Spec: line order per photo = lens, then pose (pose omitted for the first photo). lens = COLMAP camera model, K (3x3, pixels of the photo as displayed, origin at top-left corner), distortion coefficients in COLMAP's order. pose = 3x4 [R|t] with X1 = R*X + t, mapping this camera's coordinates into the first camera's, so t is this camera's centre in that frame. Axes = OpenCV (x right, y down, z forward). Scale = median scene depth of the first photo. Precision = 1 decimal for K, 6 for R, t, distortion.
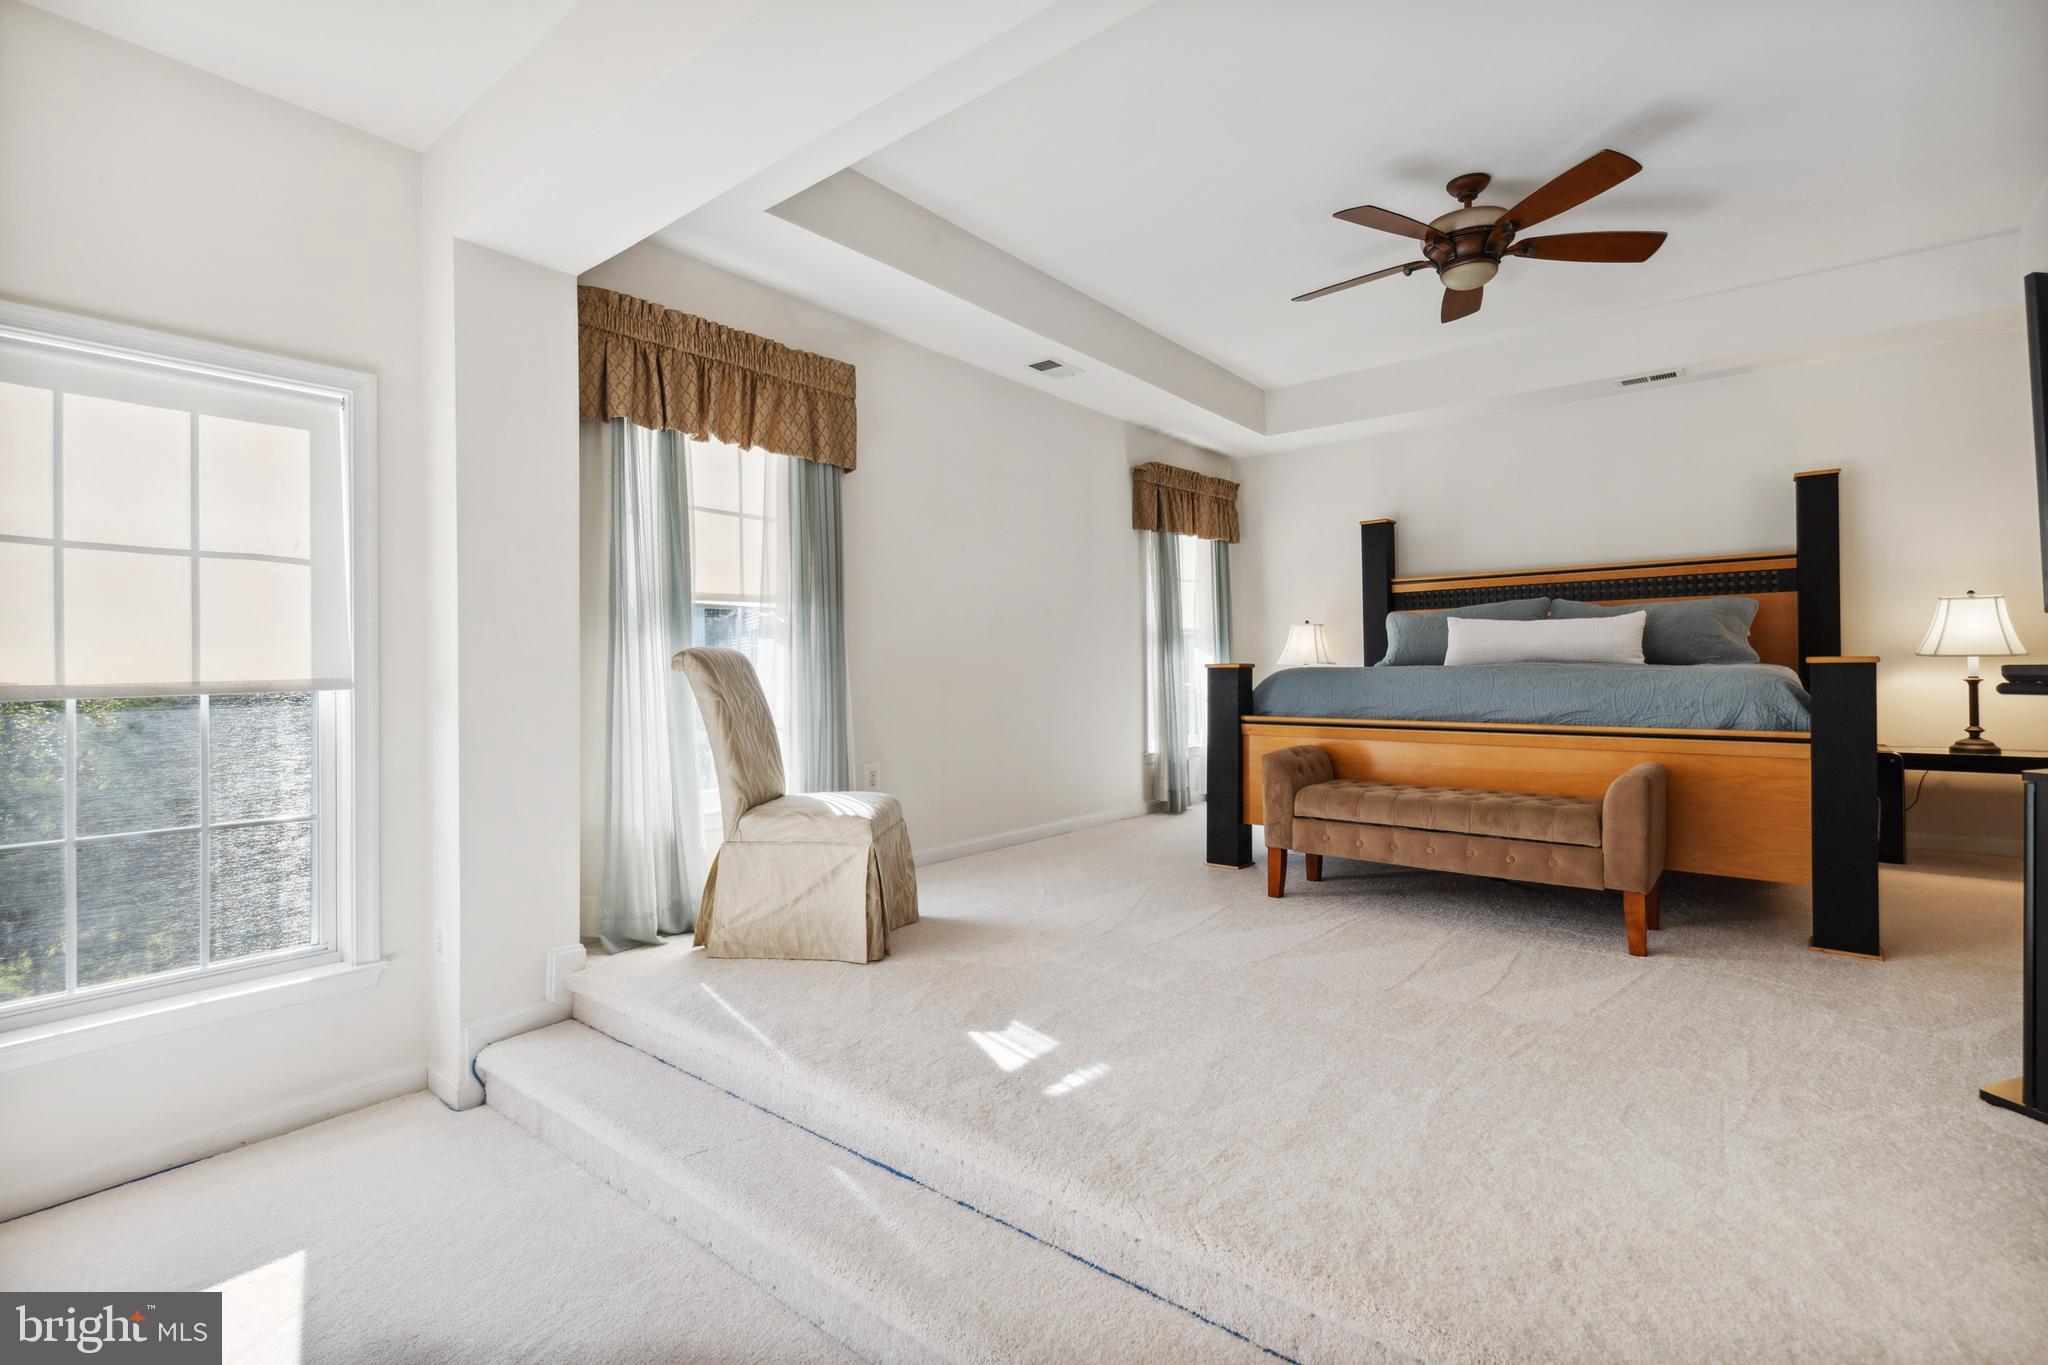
lens RADIAL K [[945.5, 0, 1023.6], [0, 945.5, 671.2], [0, 0, 1]] dist [0.002643, 0.000131]
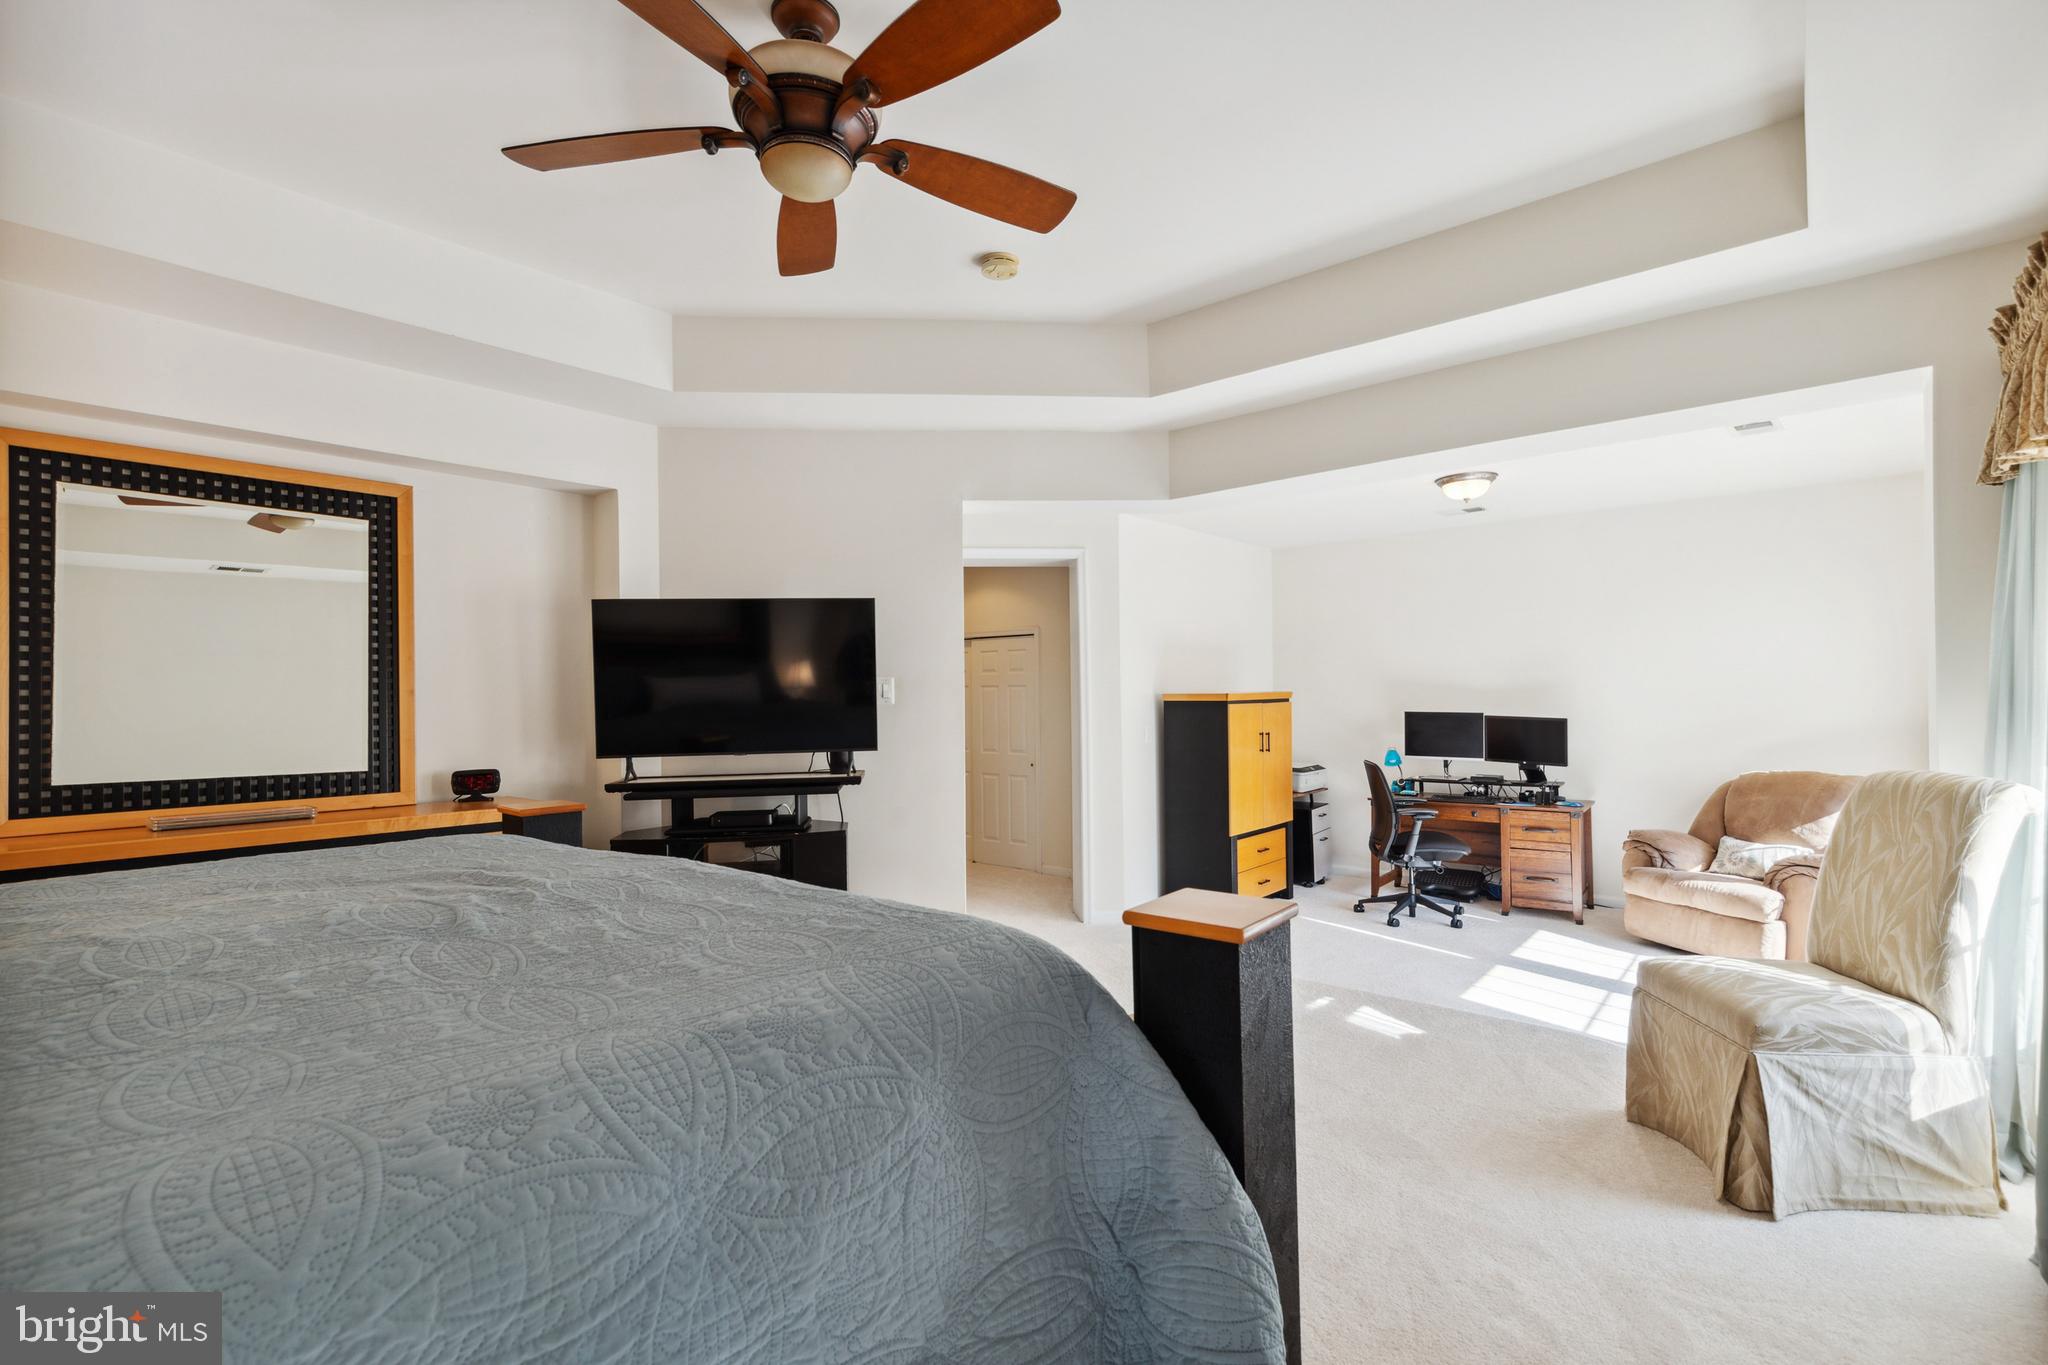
lens RADIAL K [[918.1, 0, 1021.5], [0, 918.1, 699.8], [0, 0, 1]] dist [-0.000966, 0.000085]
pose [[-0.999438, 0.019010, 0.027616, 0.270161], [0.019105, 0.999812, 0.003162, -0.074987], [-0.027551, 0.003688, -0.999614, 1.315845]]
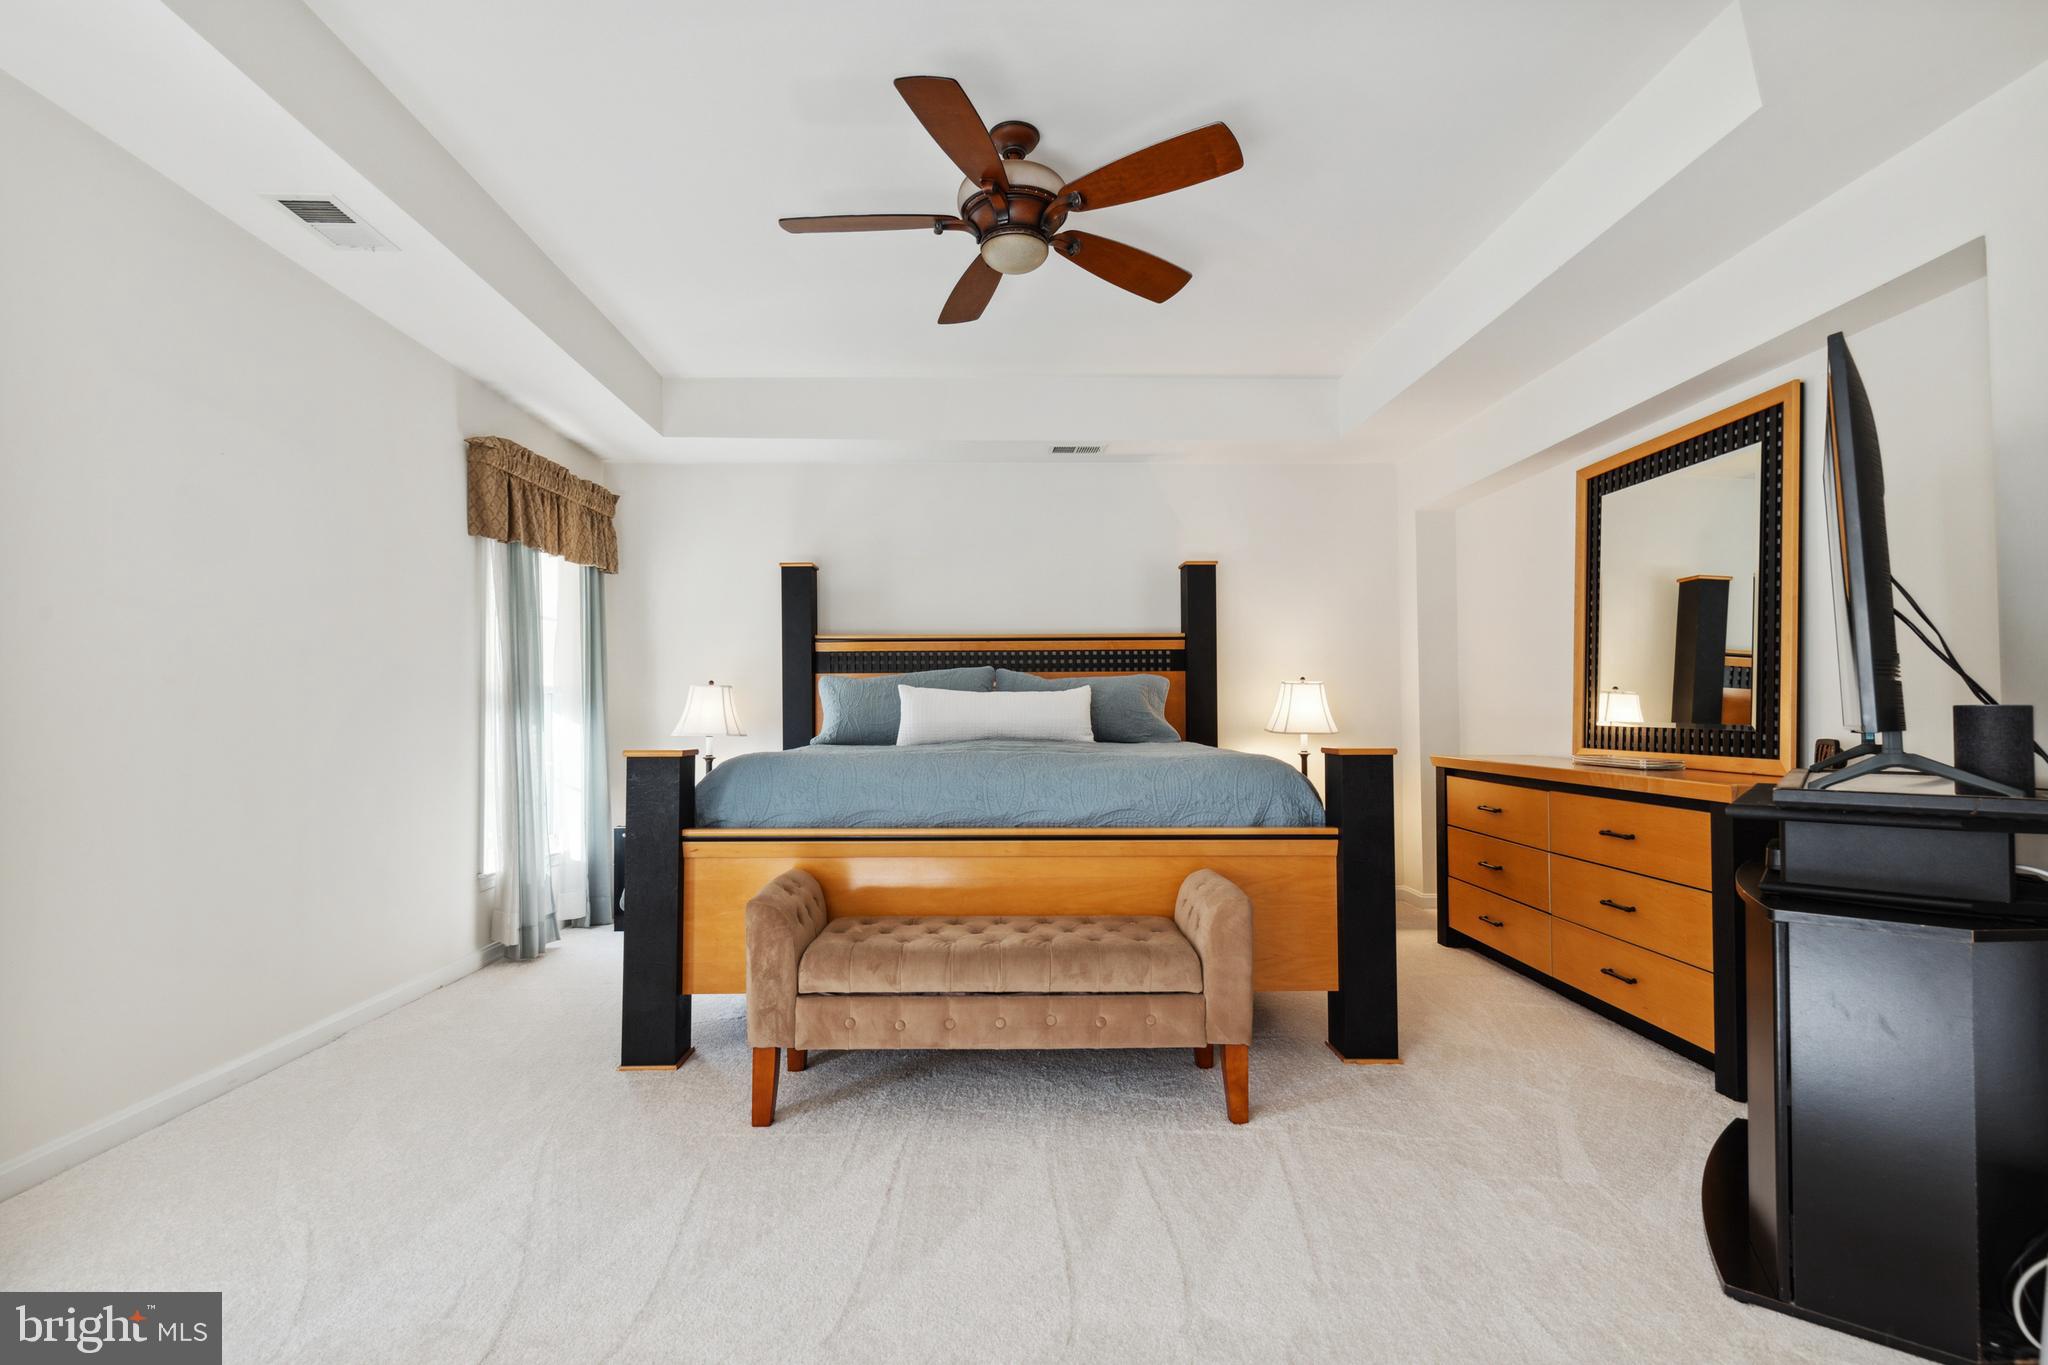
lens RADIAL K [[938.6, 0, 1012.8], [0, 938.6, 697.3], [0, 0, 1]] dist [0.005097, 0.000123]
pose [[0.764476, 0.020591, 0.644323, -0.016592], [-0.003739, 0.999615, -0.027510, -0.027701], [-0.644641, 0.018622, 0.764258, 0.349673]]
